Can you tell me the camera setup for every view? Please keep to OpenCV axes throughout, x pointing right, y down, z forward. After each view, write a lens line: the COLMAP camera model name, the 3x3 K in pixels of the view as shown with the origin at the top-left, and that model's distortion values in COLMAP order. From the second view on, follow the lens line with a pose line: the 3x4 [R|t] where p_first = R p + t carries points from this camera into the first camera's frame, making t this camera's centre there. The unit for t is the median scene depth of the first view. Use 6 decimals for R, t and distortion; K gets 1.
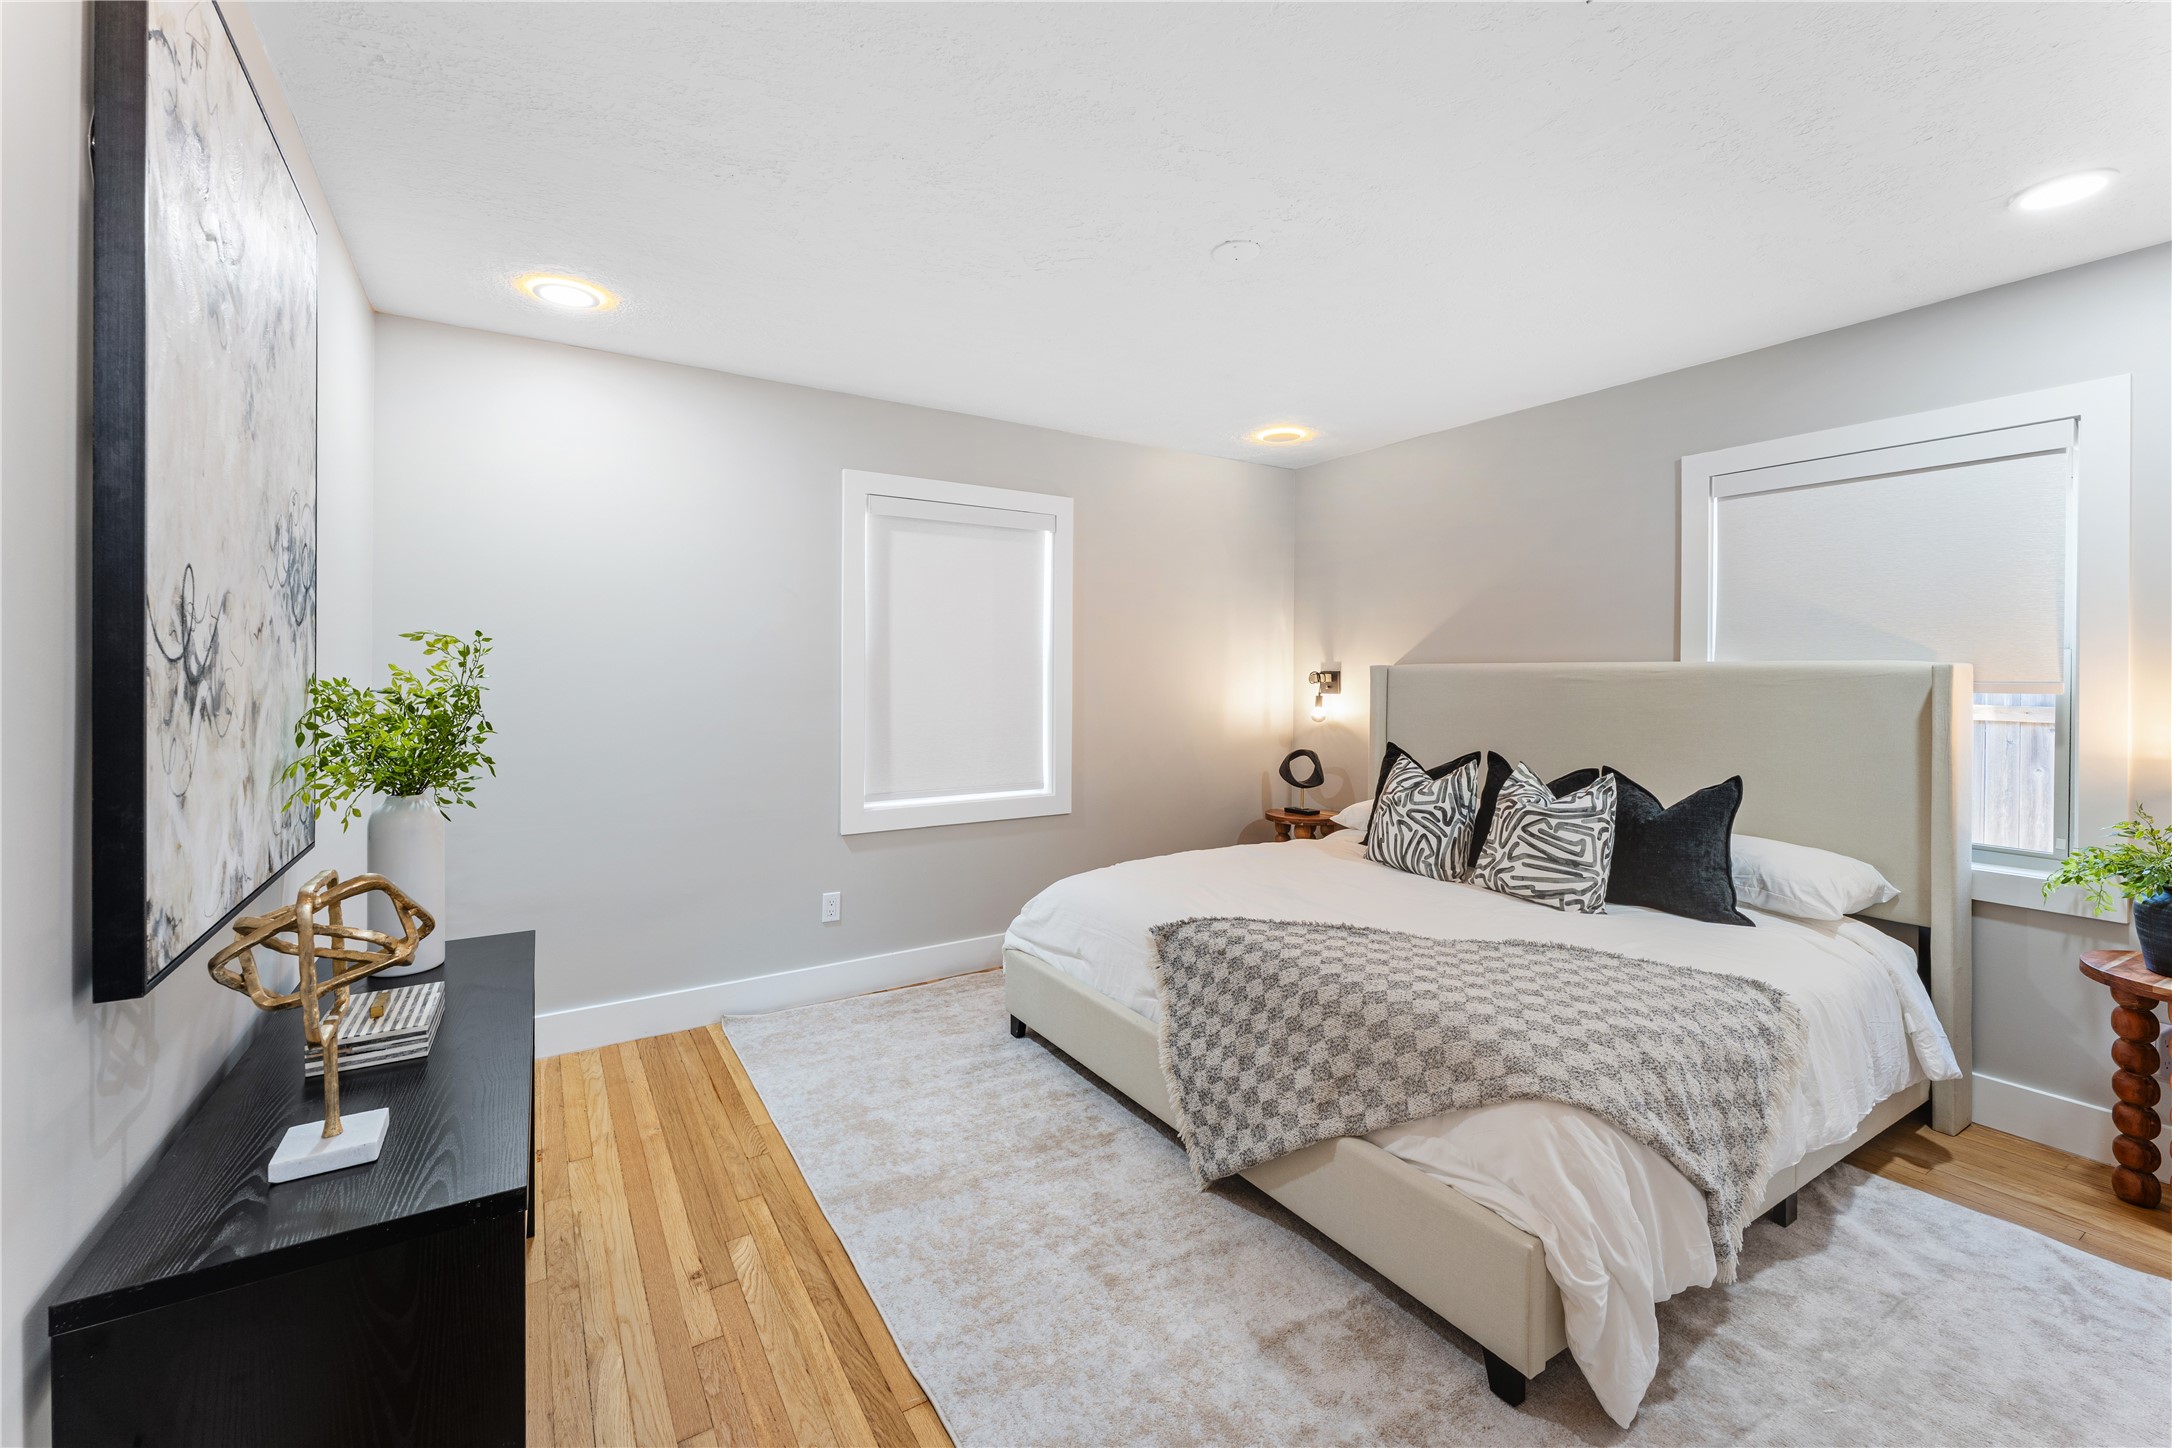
lens RADIAL K [[883.0, 0, 1084.8], [0, 883.0, 679.6], [0, 0, 1]] dist [-0.001747, -0.000519]
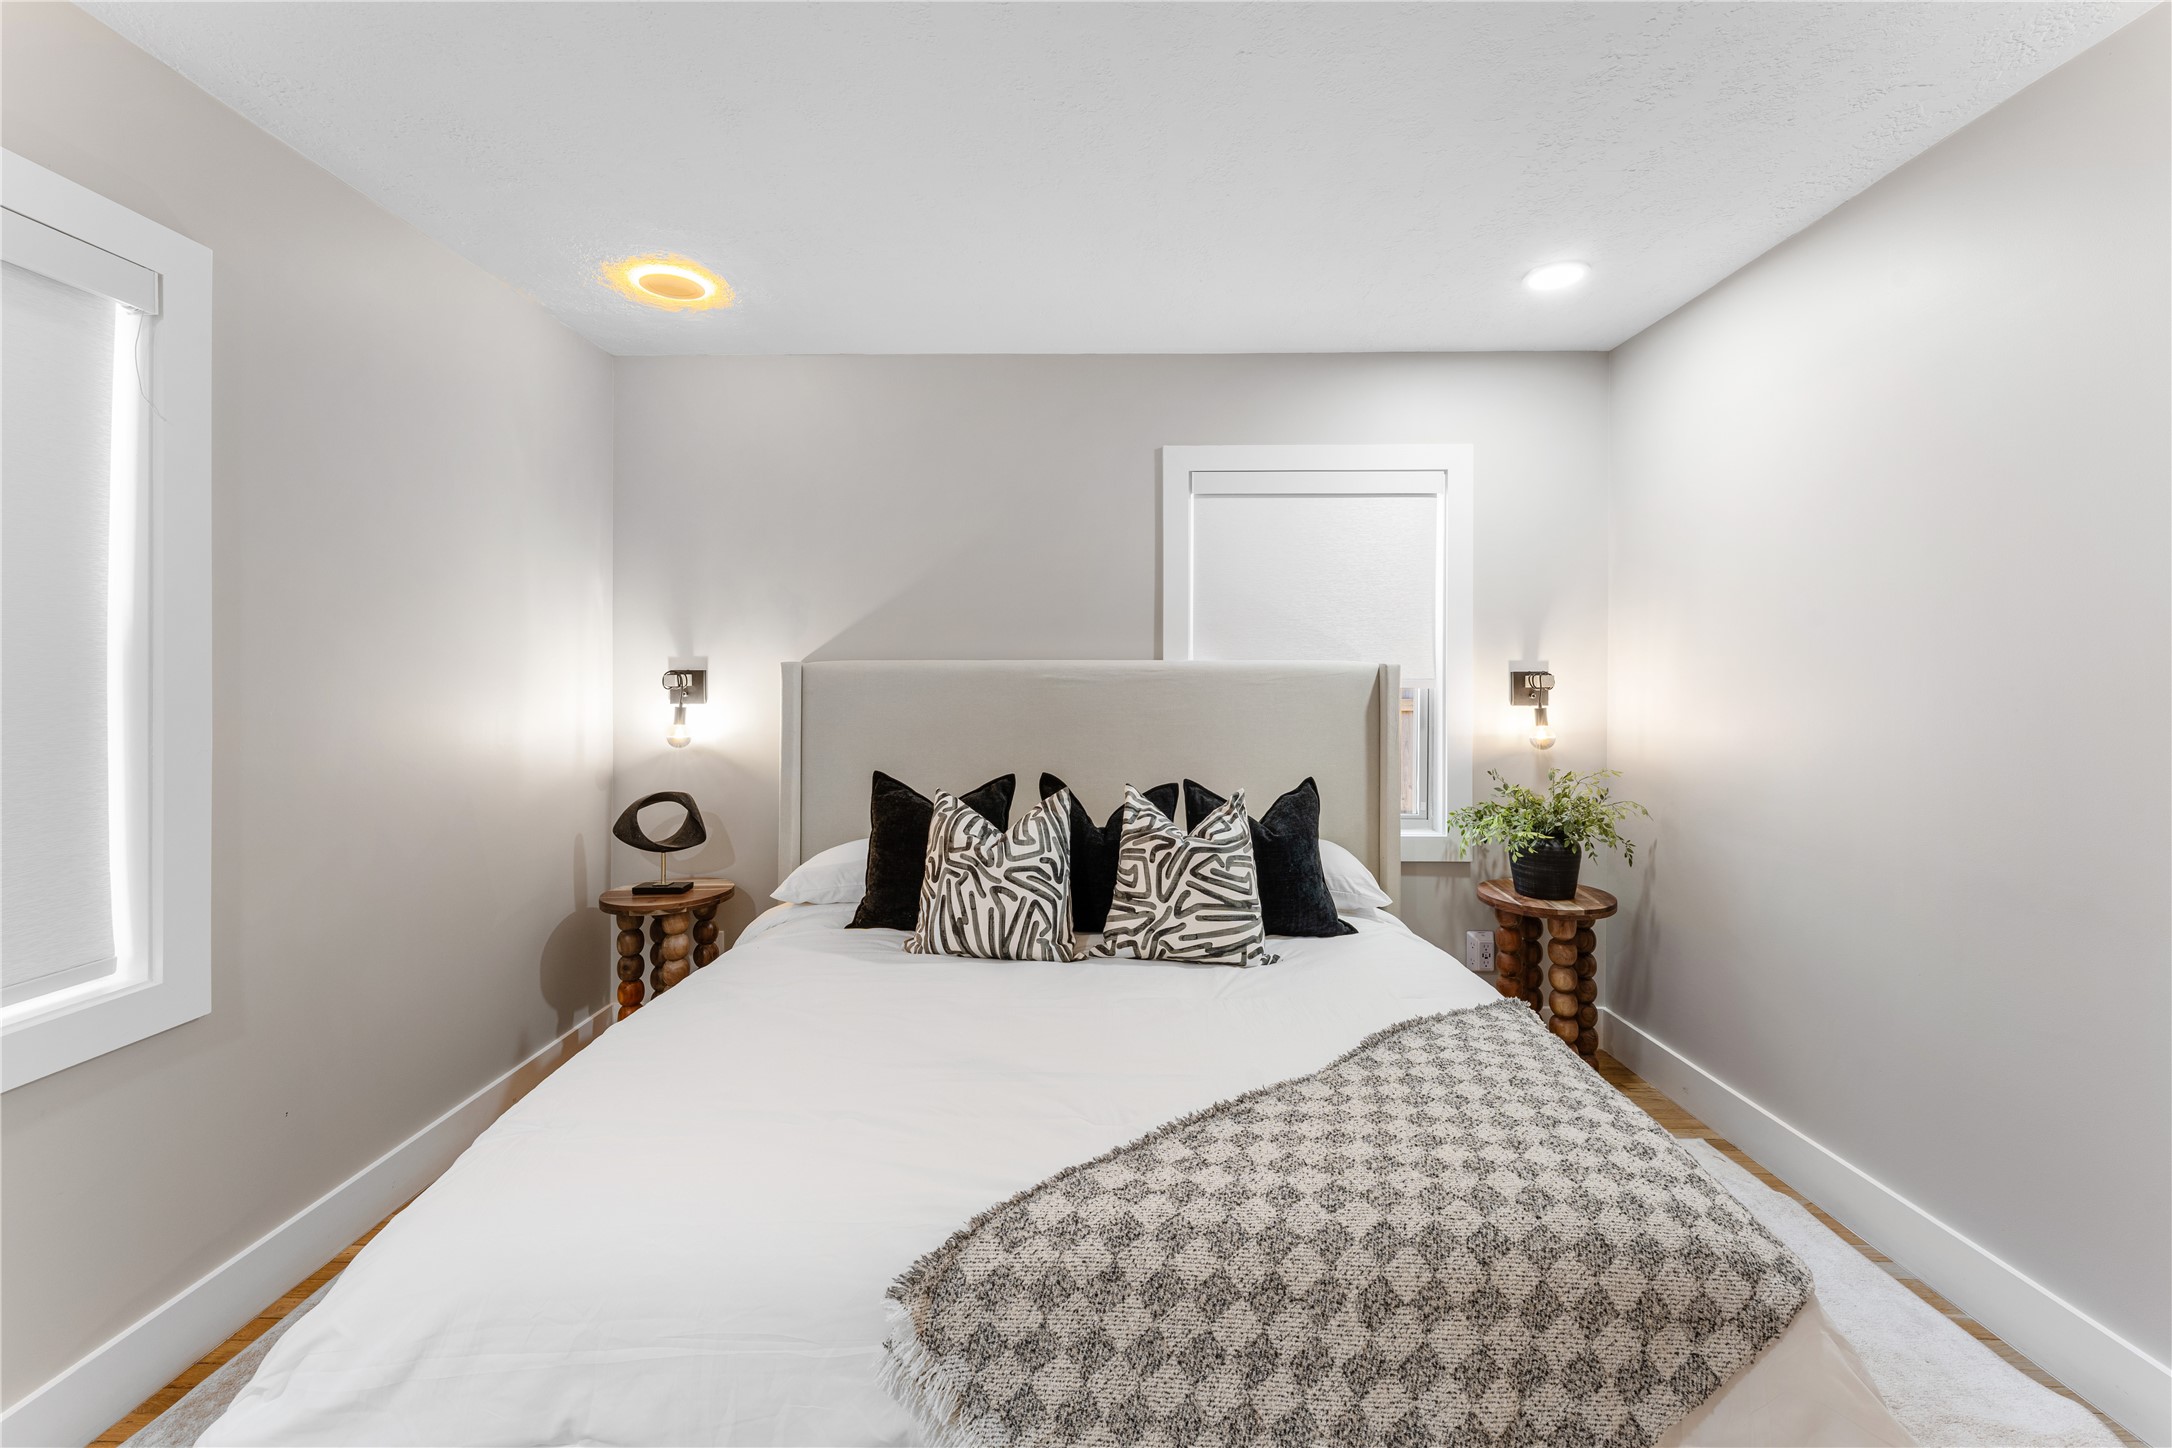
lens RADIAL K [[883.0, 0, 1084.8], [0, 883.0, 679.6], [0, 0, 1]] dist [-0.001747, -0.000519]
pose [[0.548052, -0.007385, 0.836411, -0.182526], [0.007696, 0.999963, 0.003786, -0.003867], [-0.836409, 0.004362, 0.548089, 0.582095]]
